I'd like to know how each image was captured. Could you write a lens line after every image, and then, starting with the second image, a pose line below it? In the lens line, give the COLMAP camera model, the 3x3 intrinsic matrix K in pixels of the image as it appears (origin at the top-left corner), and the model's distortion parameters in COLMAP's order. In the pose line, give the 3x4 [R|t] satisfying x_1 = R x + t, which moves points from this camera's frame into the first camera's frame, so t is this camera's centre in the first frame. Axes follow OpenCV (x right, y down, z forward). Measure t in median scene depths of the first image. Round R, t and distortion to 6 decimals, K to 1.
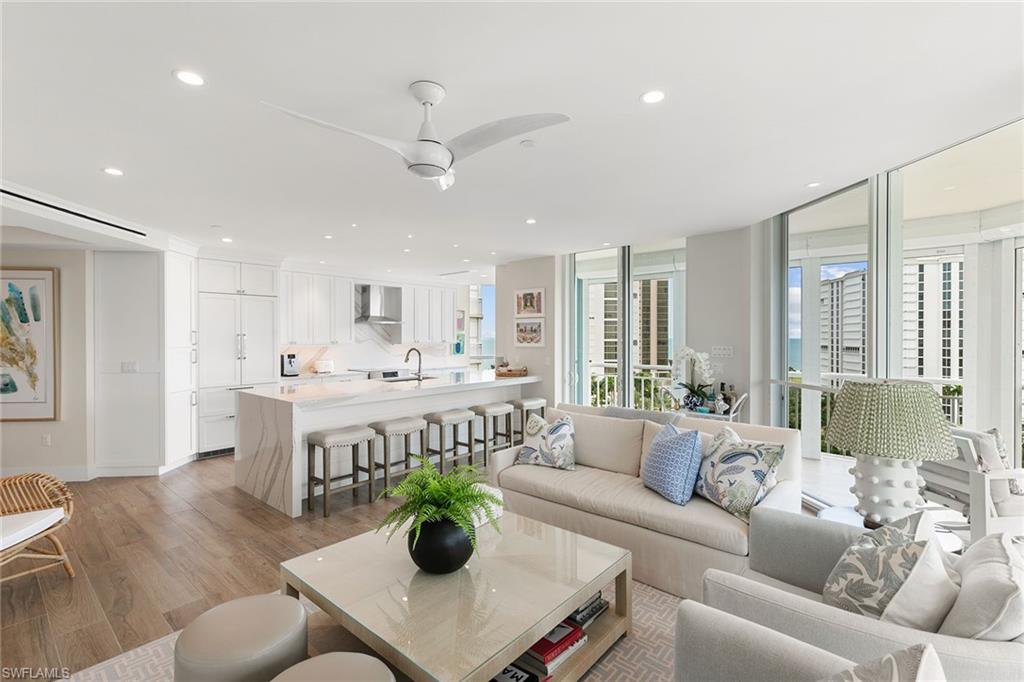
lens RADIAL K [[459.8, 0, 506.5], [0, 459.8, 336.9], [0, 0, 1]] dist [0.010602, -0.002516]
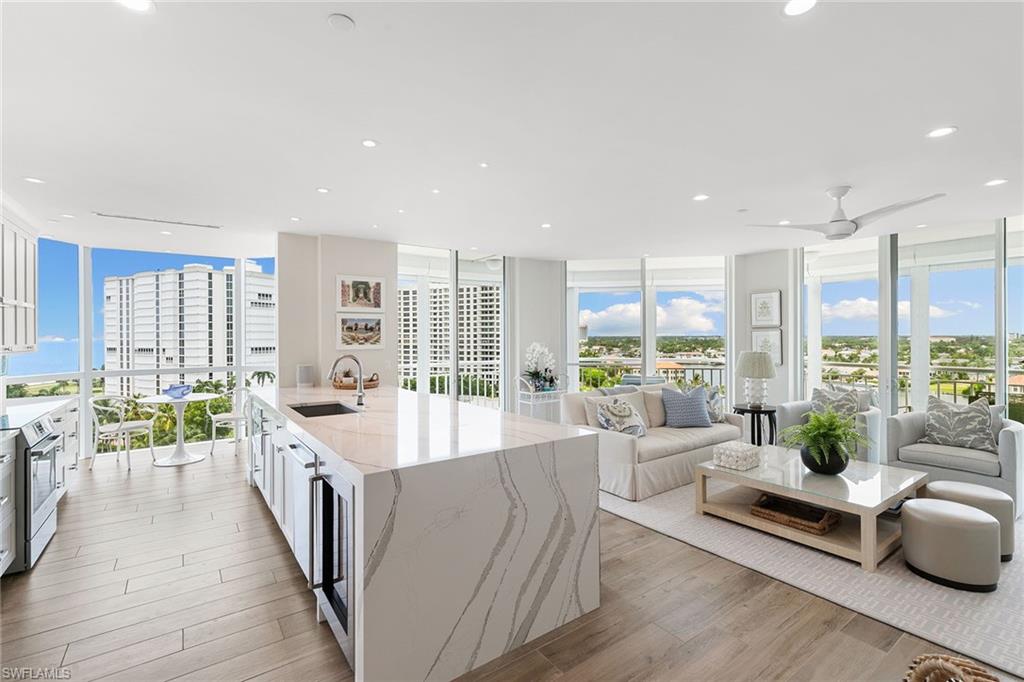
lens RADIAL K [[459.8, 0, 511.9], [0, 459.8, 335.4], [0, 0, 1]] dist [0.010602, -0.002516]
pose [[0.228464, -0.002881, 0.973548, -0.565757], [0.007881, 0.999968, 0.001110, -0.000675], [-0.973521, 0.007419, 0.228479, 0.475628]]
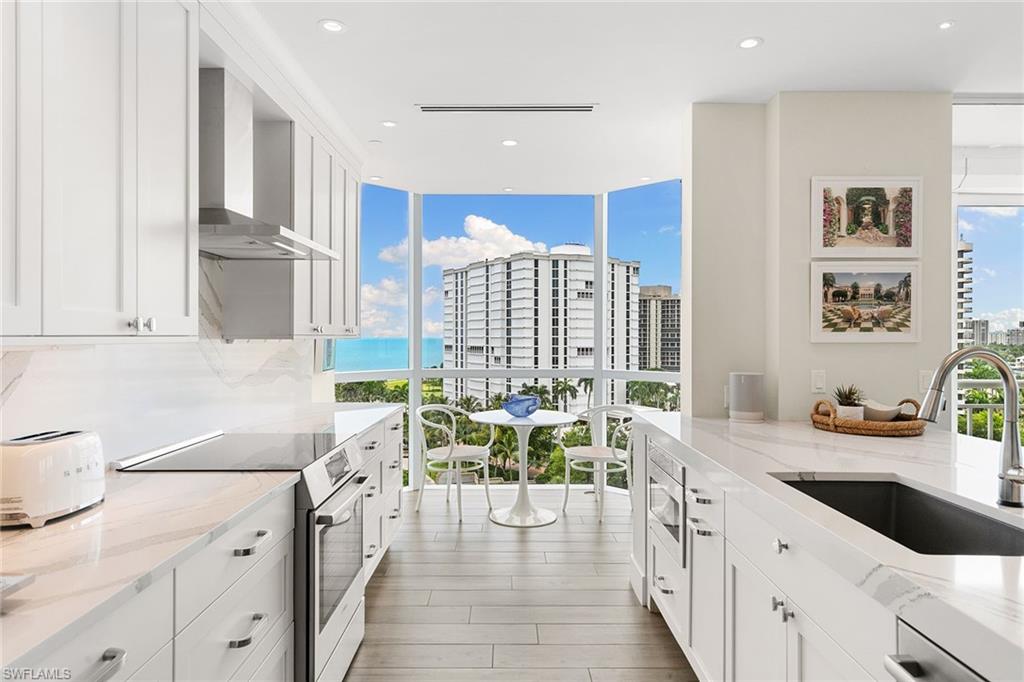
lens RADIAL K [[639.7, 0, 511.8], [0, 639.7, 336.6], [0, 0, 1]] dist [-0.002868, -0.002223]
pose [[0.748402, -0.001824, 0.663242, -0.402427], [0.000657, 0.999998, 0.002009, 0.013913], [-0.663245, -0.001068, 0.748402, 0.688156]]
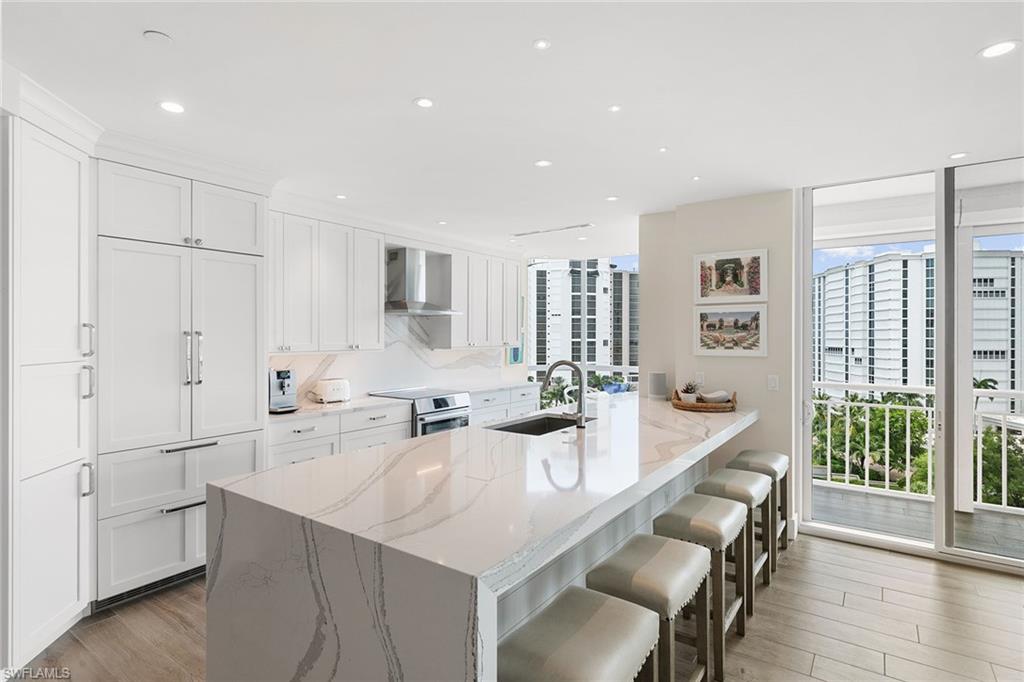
lens RADIAL K [[522.1, 0, 511.3], [0, 522.1, 334.7], [0, 0, 1]] dist [0.005899, -0.002145]
pose [[0.994725, 0.001142, 0.102574, -0.235555], [-0.000830, 0.999995, -0.003083, -0.001359], [-0.102577, 0.002982, 0.994721, 0.335367]]
